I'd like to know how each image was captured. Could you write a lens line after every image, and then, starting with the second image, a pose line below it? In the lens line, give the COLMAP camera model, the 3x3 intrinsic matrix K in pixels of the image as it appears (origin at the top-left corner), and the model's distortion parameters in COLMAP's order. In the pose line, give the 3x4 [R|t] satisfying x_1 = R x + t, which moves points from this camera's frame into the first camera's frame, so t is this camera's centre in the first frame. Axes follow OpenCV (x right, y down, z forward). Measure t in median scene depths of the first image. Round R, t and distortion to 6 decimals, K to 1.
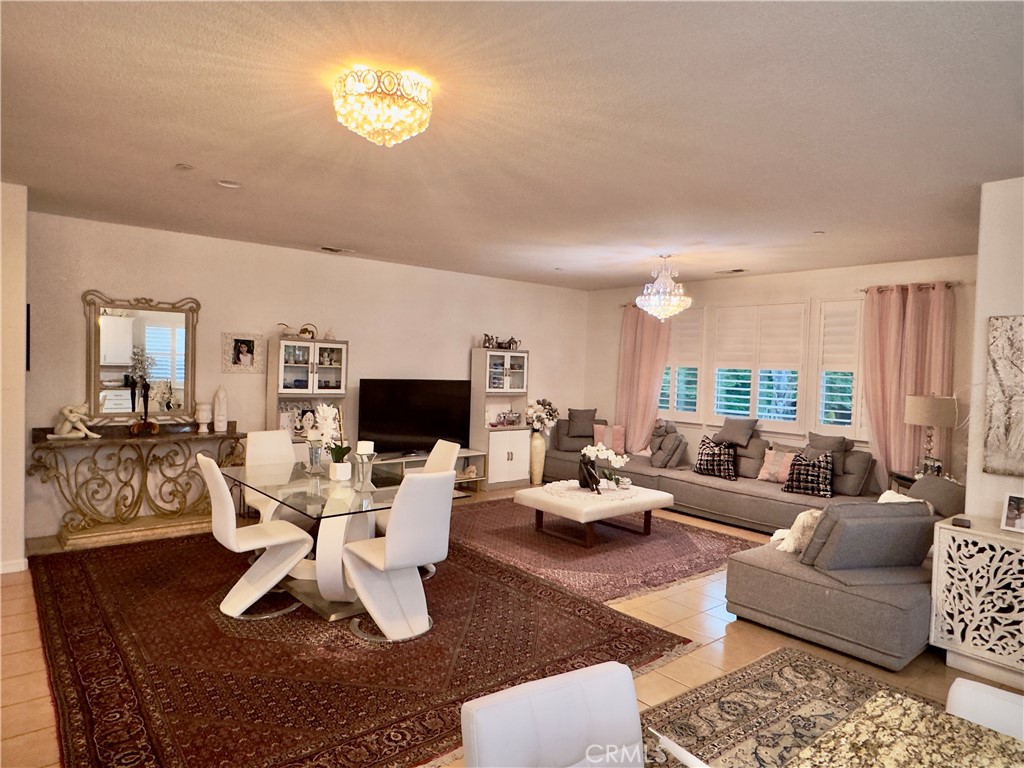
lens RADIAL K [[636.5, 0, 517.1], [0, 636.5, 382.0], [0, 0, 1]] dist [-0.004460, 0.004676]
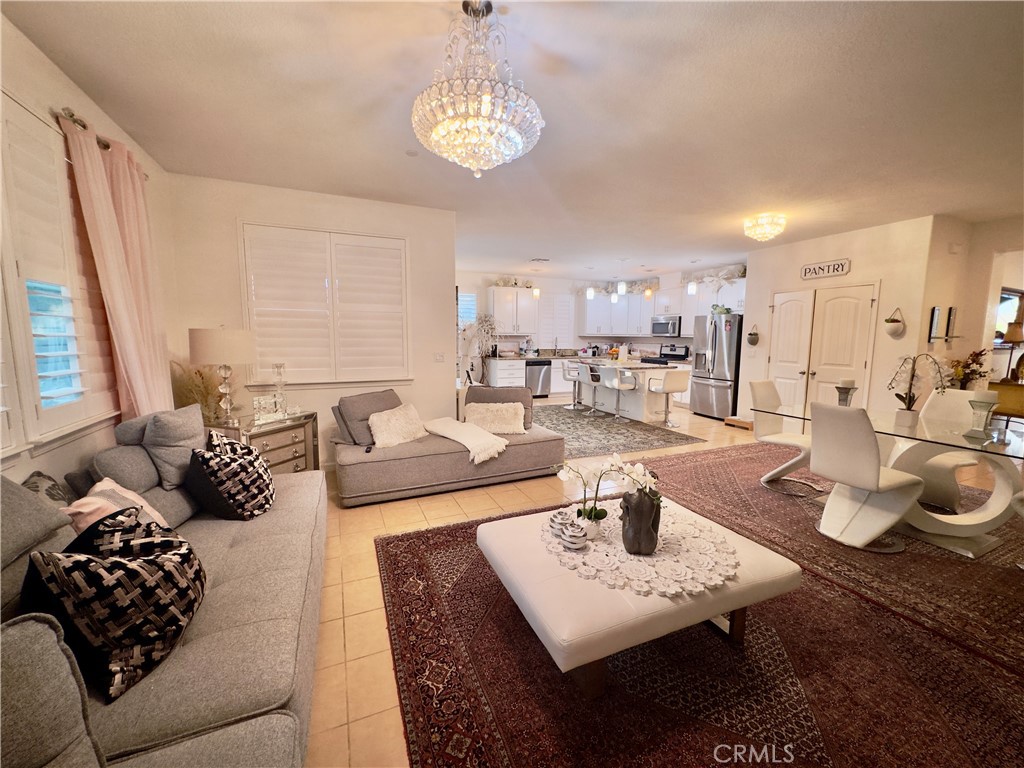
lens RADIAL K [[408.1, 0, 513.8], [0, 408.1, 381.4], [0, 0, 1]] dist [-0.002540, 0.000793]
pose [[-0.959448, -0.071070, 0.272778, 0.129518], [-0.031498, 0.988665, 0.146800, -0.001018], [-0.280119, 0.132255, -0.950811, 1.342299]]
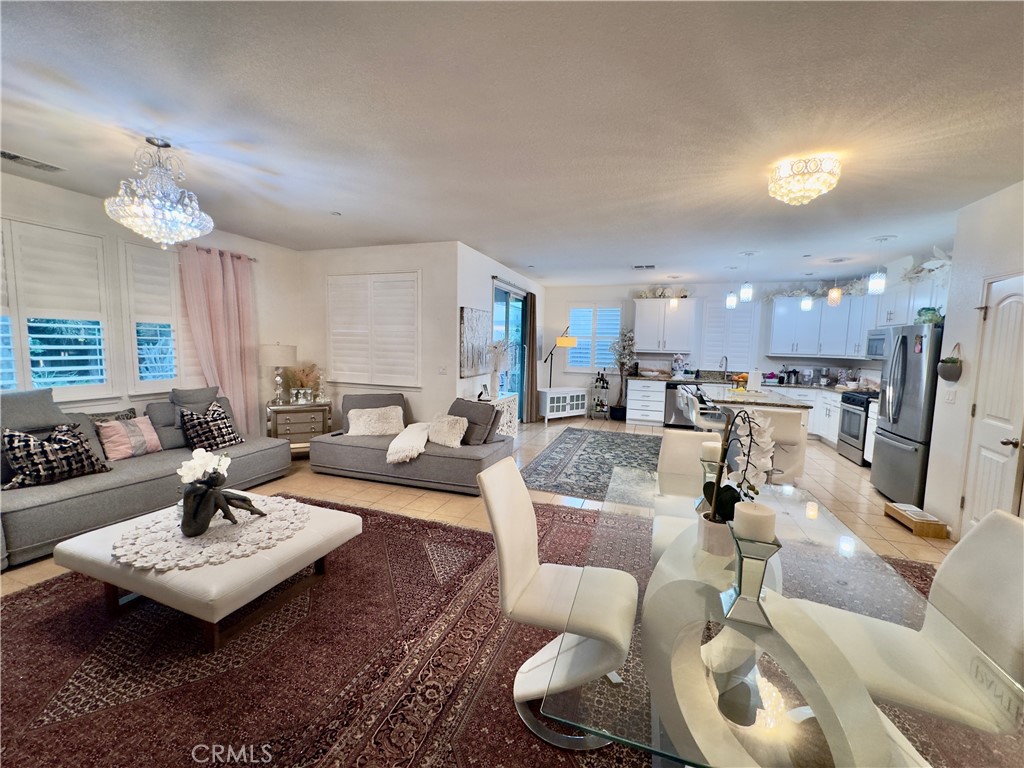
lens RADIAL K [[408.1, 0, 513.9], [0, 408.1, 381.9], [0, 0, 1]] dist [-0.002540, 0.000793]
pose [[-0.512334, -0.123419, 0.849871, -0.341178], [-0.017454, 0.990911, 0.133379, -0.022979], [-0.858609, 0.053501, -0.509832, 0.965811]]
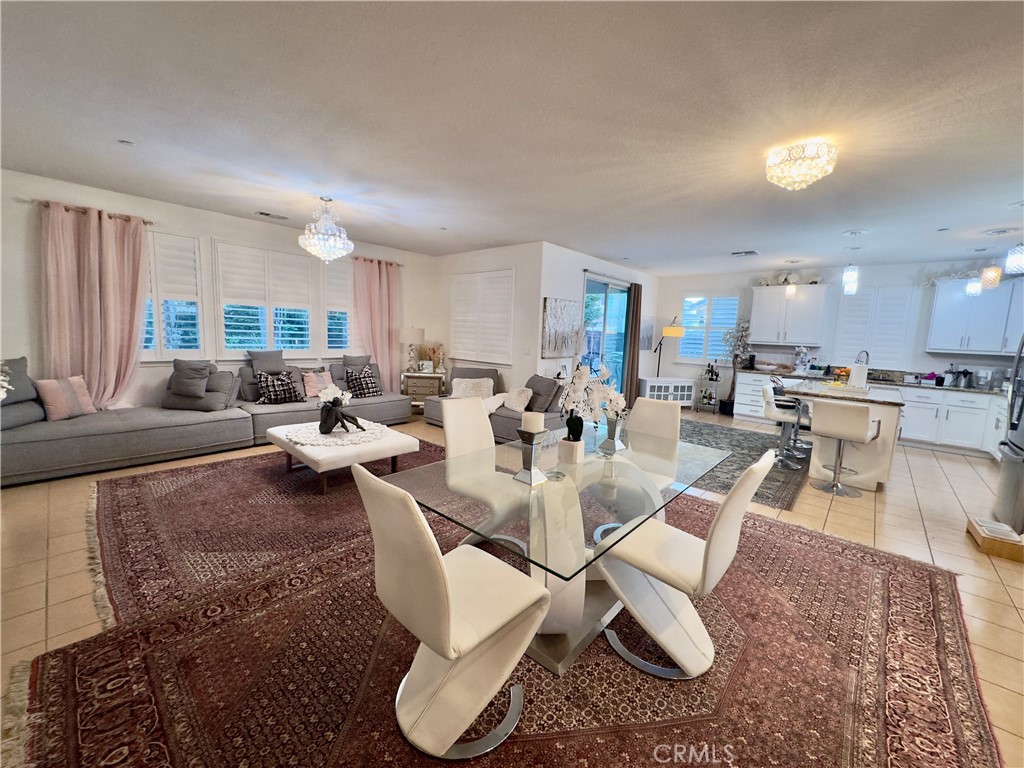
lens RADIAL K [[408.1, 0, 514.2], [0, 408.1, 381.8], [0, 0, 1]] dist [-0.002540, 0.000793]
pose [[-0.141002, -0.156890, 0.977499, -0.539543], [-0.020558, 0.987614, 0.155549, -0.012476], [-0.989796, 0.001838, -0.142481, 0.833836]]
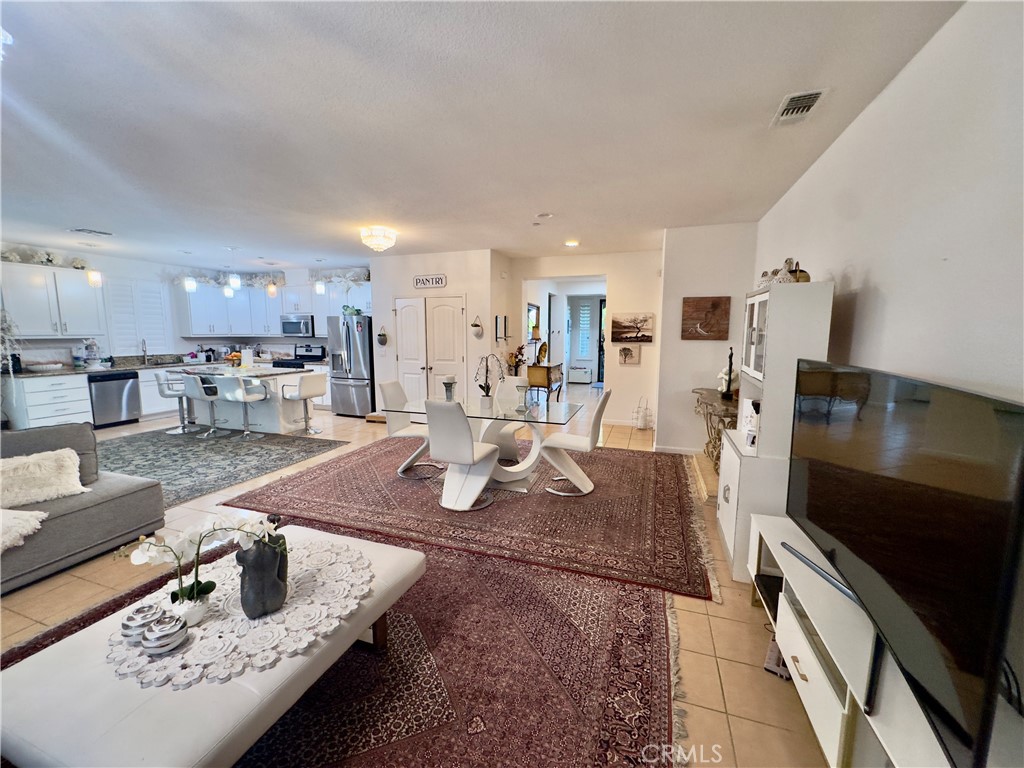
lens RADIAL K [[408.1, 0, 514.1], [0, 408.1, 382.5], [0, 0, 1]] dist [-0.002540, 0.000793]
pose [[-0.857118, 0.030800, -0.514199, 0.106432], [-0.043176, 0.990403, 0.131294, -0.020881], [0.513308, 0.134736, -0.847562, 1.327088]]
